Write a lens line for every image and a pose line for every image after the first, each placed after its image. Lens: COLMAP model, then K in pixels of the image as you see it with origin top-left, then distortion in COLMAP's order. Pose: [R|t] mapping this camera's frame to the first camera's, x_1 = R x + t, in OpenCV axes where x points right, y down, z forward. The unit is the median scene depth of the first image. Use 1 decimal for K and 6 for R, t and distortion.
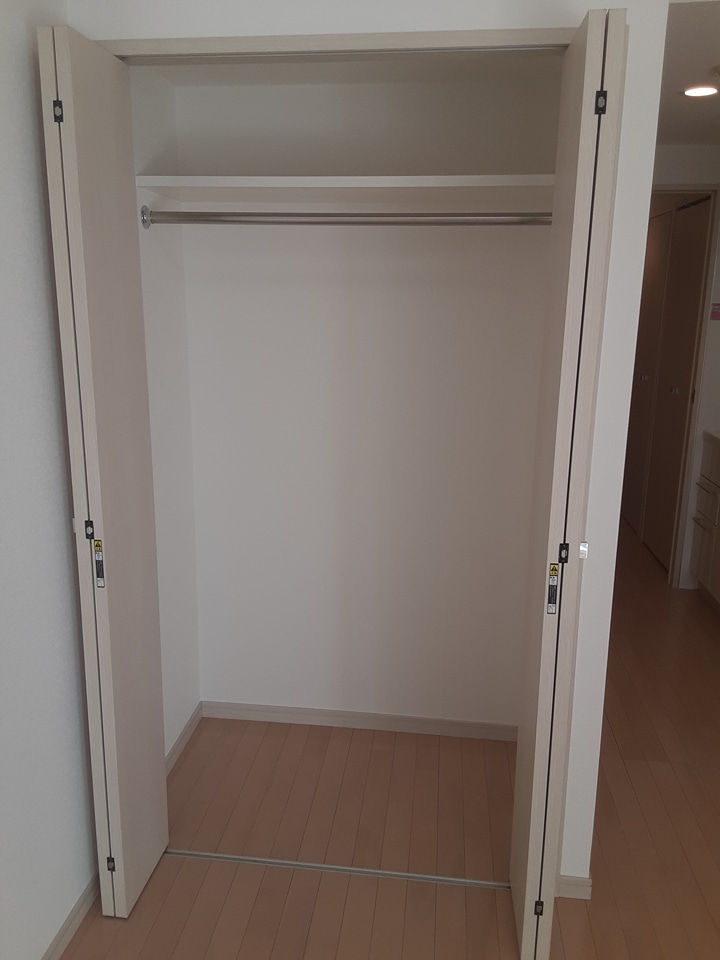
lens RADIAL K [[770.0, 0, 351.2], [0, 770.0, 477.4], [0, 0, 1]] dist [0.118213, -0.172642]
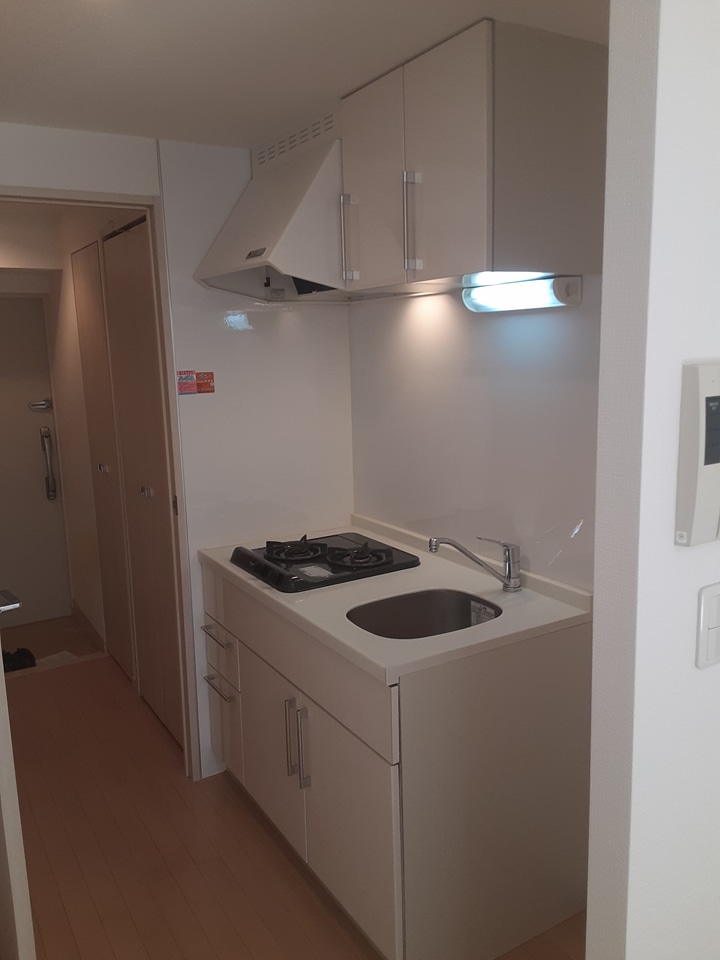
lens RADIAL K [[770.0, 0, 351.2], [0, 770.0, 477.4], [0, 0, 1]] dist [0.118213, -0.172642]
pose [[0.792482, -0.136463, 0.594432, 0.154404], [0.174841, 0.984571, -0.007067, -0.093006], [-0.584297, 0.109532, 0.804115, 0.351736]]
